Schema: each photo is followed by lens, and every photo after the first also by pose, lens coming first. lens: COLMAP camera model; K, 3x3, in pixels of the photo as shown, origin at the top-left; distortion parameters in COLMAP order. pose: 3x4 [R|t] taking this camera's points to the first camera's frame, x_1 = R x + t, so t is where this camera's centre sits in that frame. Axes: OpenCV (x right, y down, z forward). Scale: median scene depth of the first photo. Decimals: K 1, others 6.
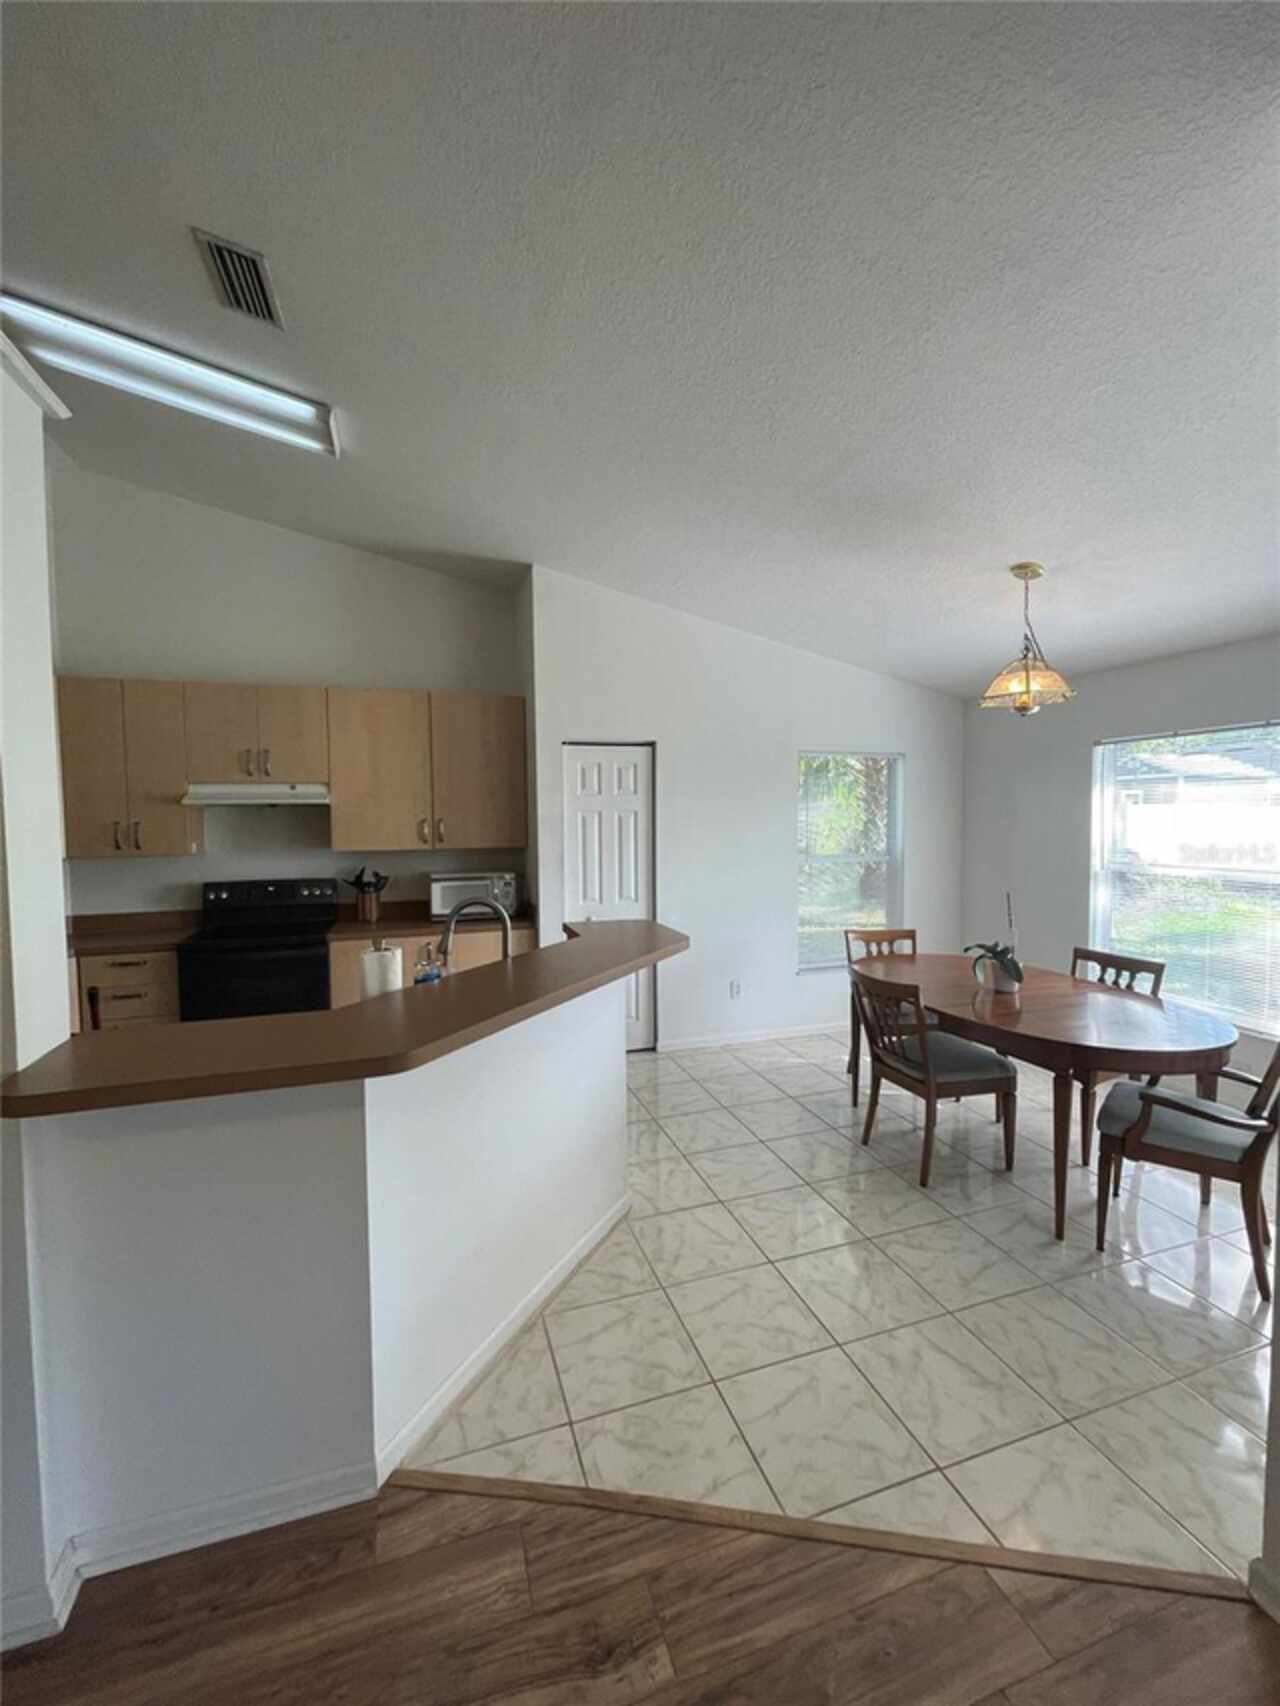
lens RADIAL K [[687.3, 0, 644.2], [0, 687.3, 852.0], [0, 0, 1]] dist [0.008395, 0.000730]
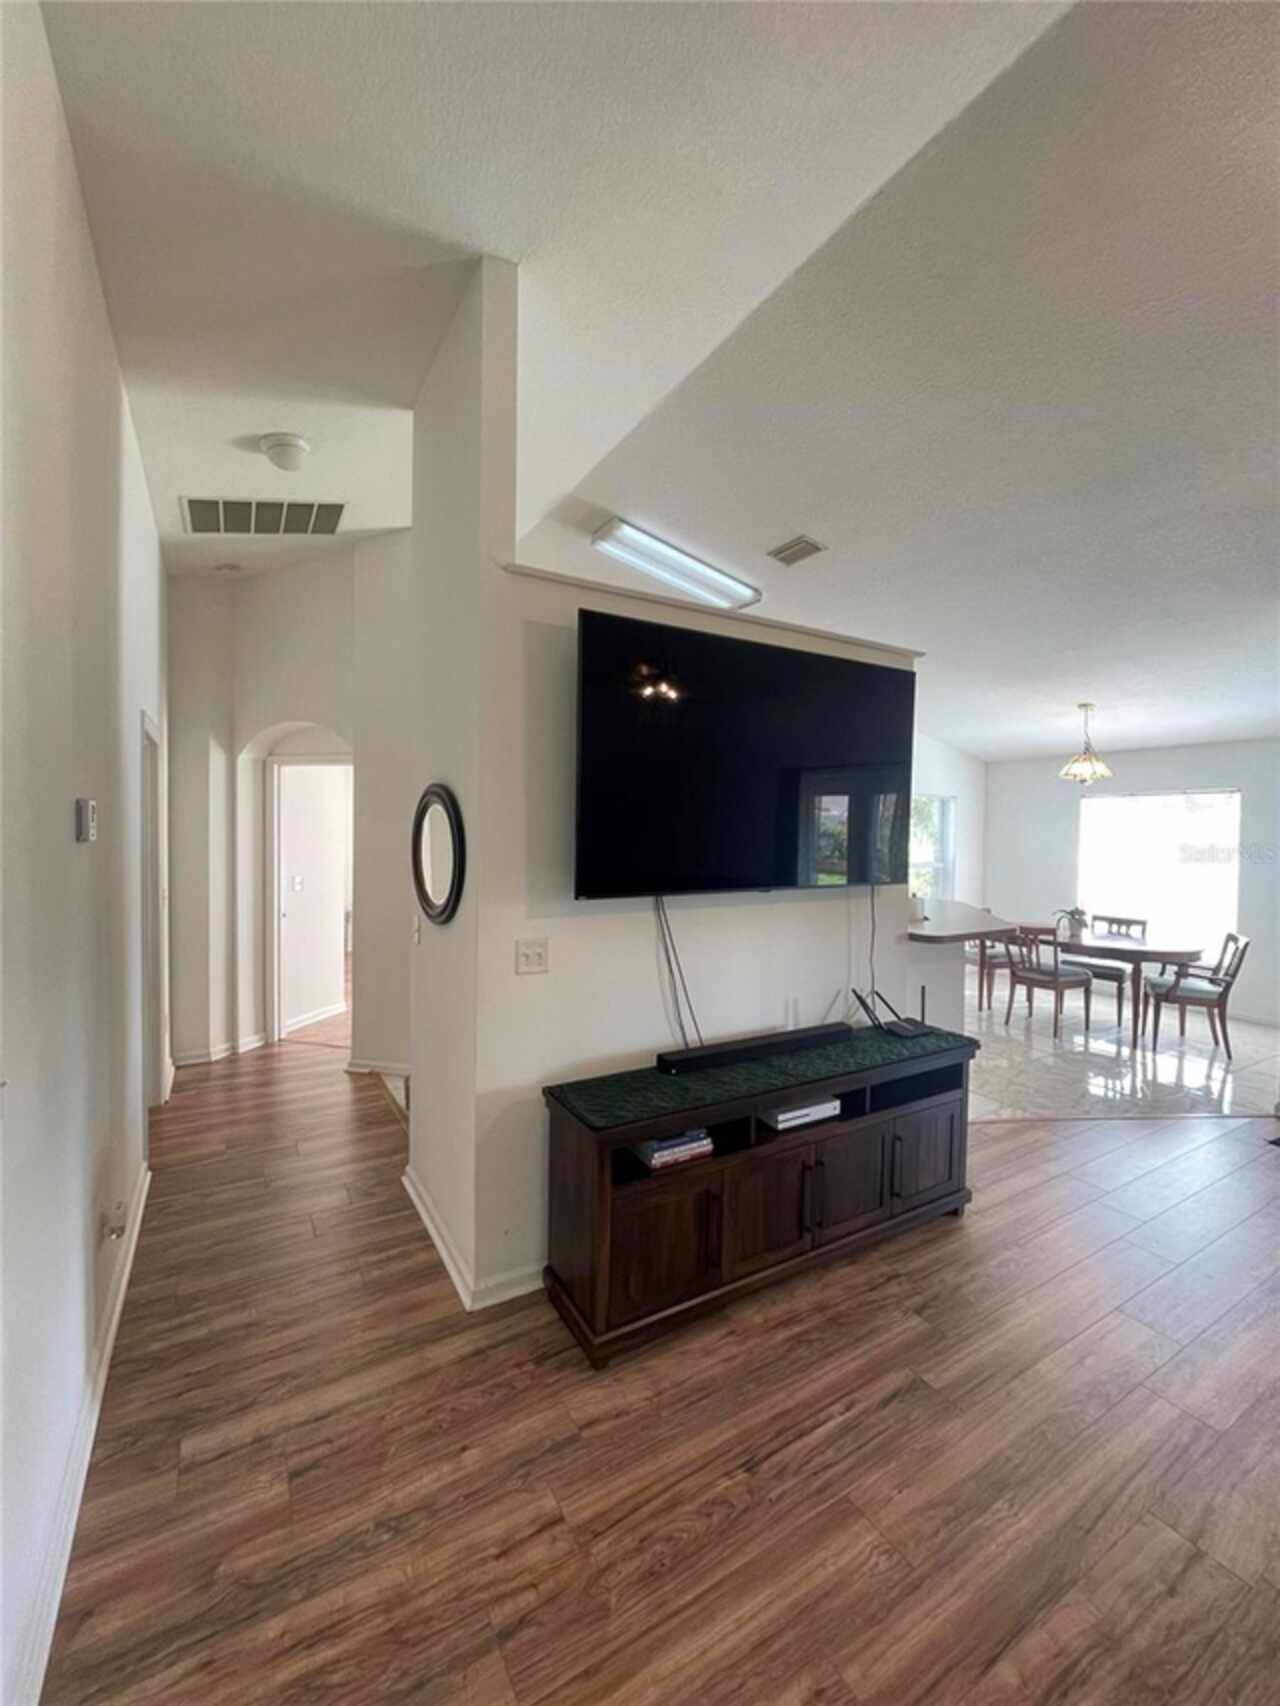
lens RADIAL K [[687.3, 0, 646.2], [0, 687.3, 852.0], [0, 0, 1]] dist [0.008395, 0.000730]
pose [[0.974484, 0.016214, 0.223871, -1.008734], [-0.013012, 0.999791, -0.015772, 0.025345], [-0.224080, 0.012456, 0.974491, -0.532659]]
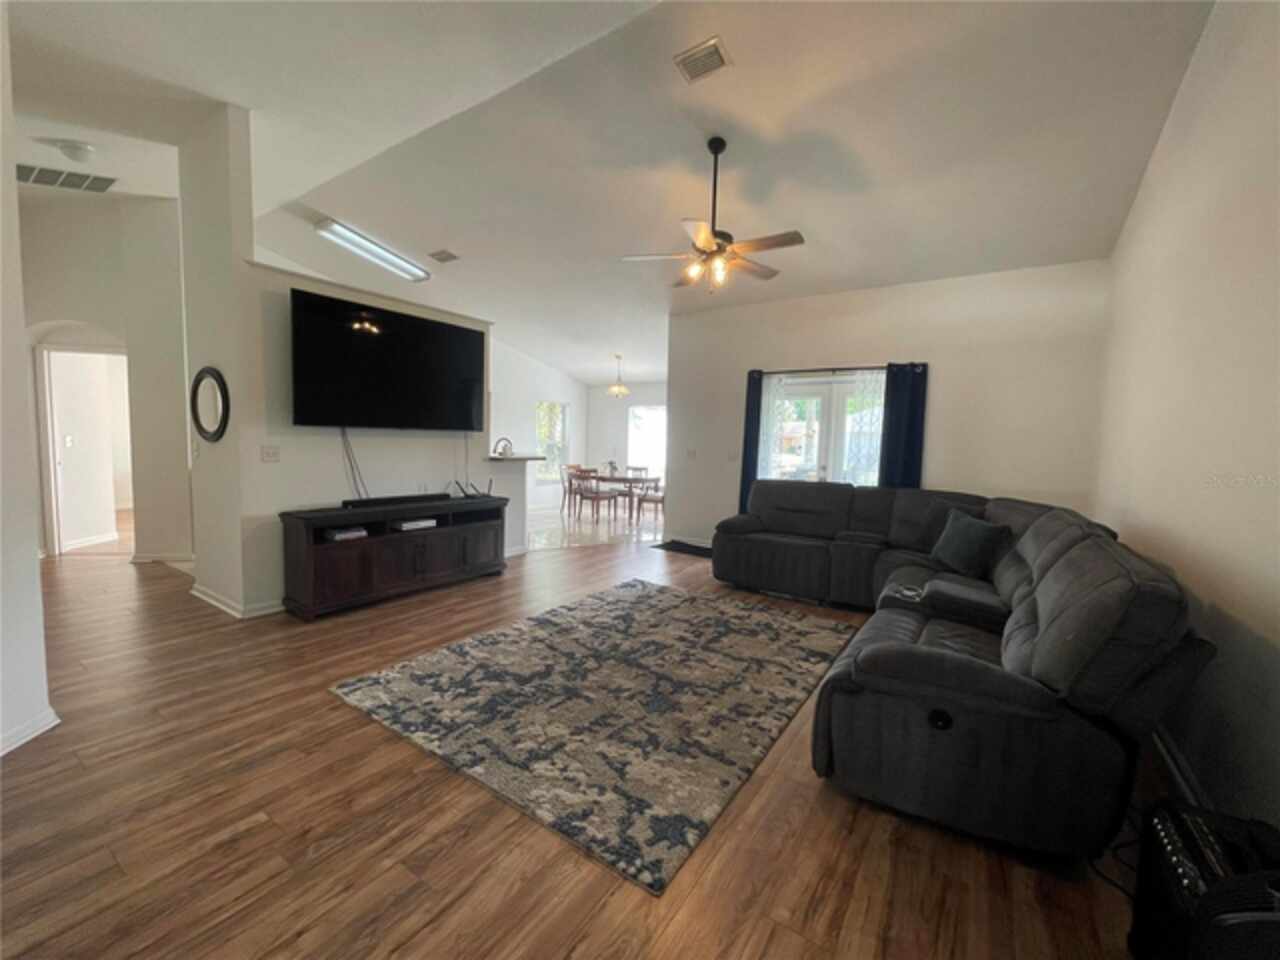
lens RADIAL K [[515.7, 0, 631.5], [0, 515.7, 480.4], [0, 0, 1]] dist [0.008395, 0.000730]
pose [[0.800393, -0.011080, 0.599373, -1.009906], [-0.010031, 0.999442, 0.031871, 0.145661], [-0.599391, -0.031522, 0.799835, -1.207158]]
